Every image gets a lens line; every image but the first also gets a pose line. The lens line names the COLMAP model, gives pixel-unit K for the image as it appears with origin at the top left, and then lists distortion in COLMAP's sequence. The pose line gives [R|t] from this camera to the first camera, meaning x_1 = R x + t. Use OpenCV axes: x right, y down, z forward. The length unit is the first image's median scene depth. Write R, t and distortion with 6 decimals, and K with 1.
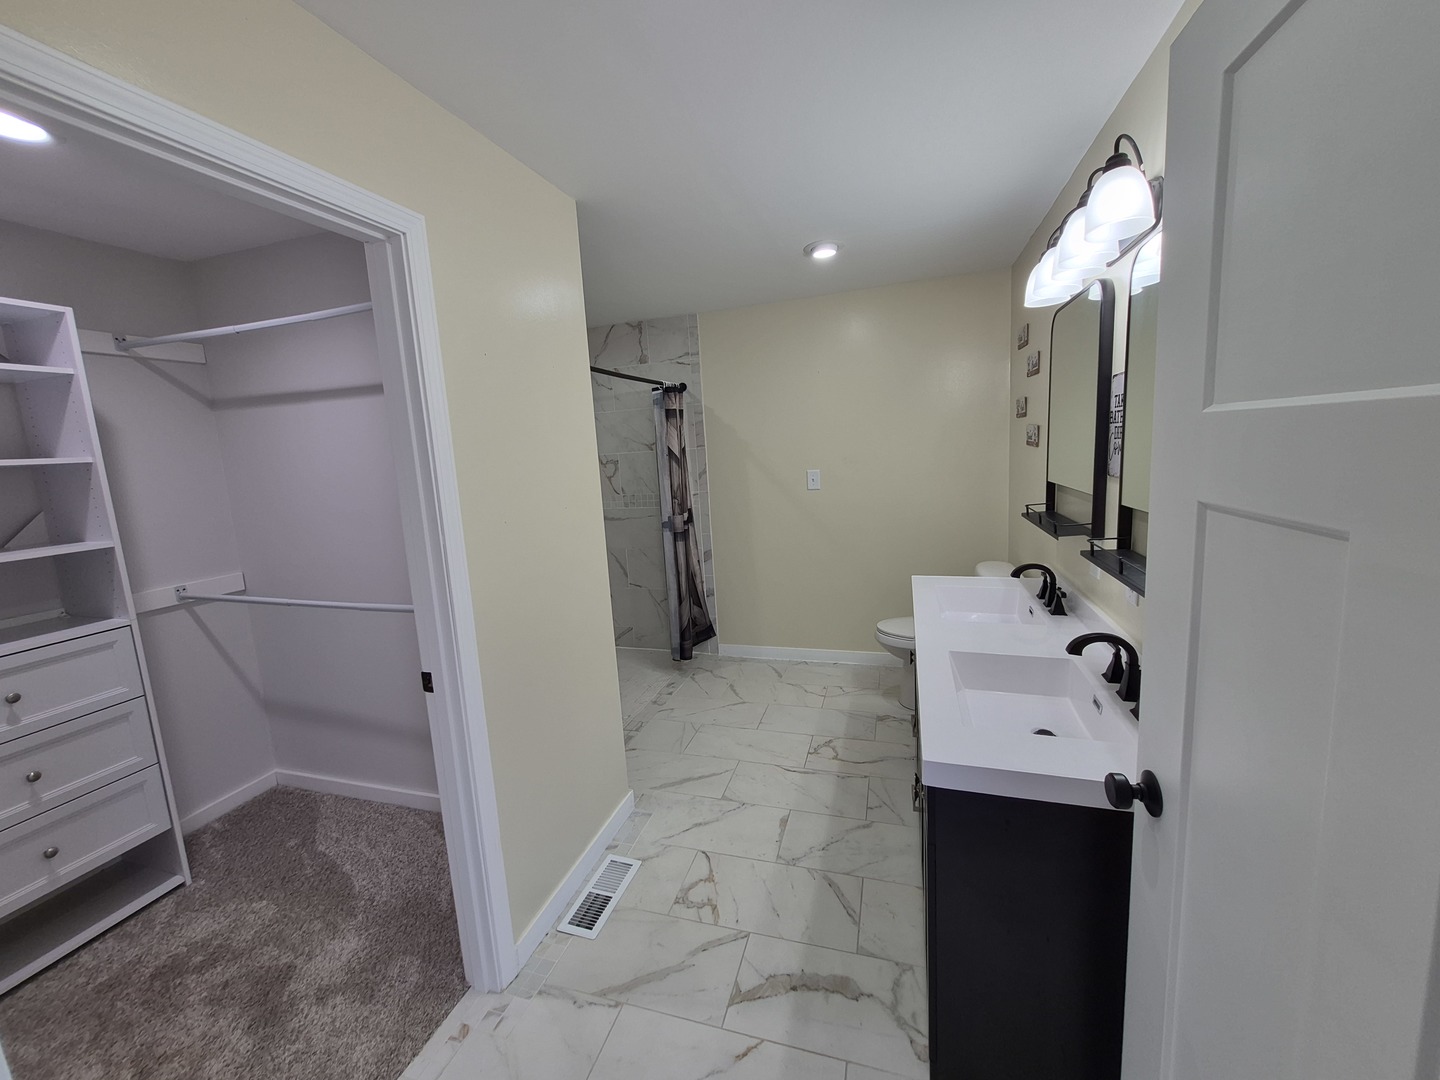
lens RADIAL K [[566.5, 0, 722.8], [0, 566.5, 533.3], [0, 0, 1]] dist [0.001724, 0.000211]
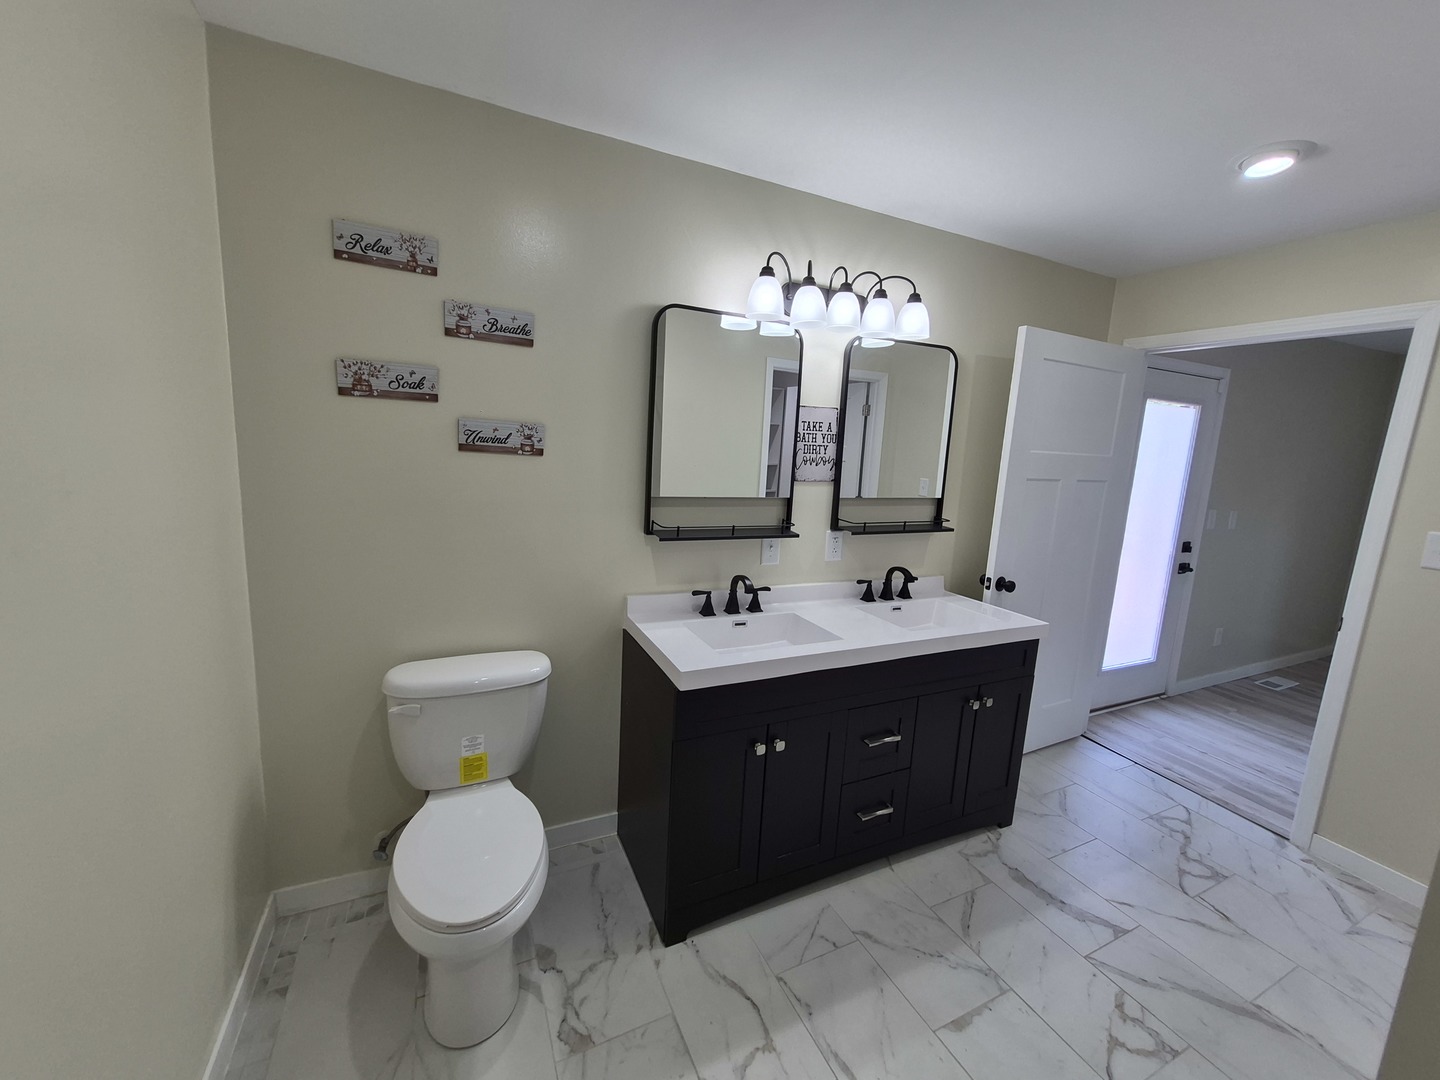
lens RADIAL K [[566.5, 0, 722.8], [0, 566.5, 533.3], [0, 0, 1]] dist [0.001724, 0.000211]
pose [[-0.681741, -0.093693, 0.725569, -0.156254], [0.103721, 0.969369, 0.222631, -0.267332], [-0.724203, 0.227034, -0.651141, 1.778024]]
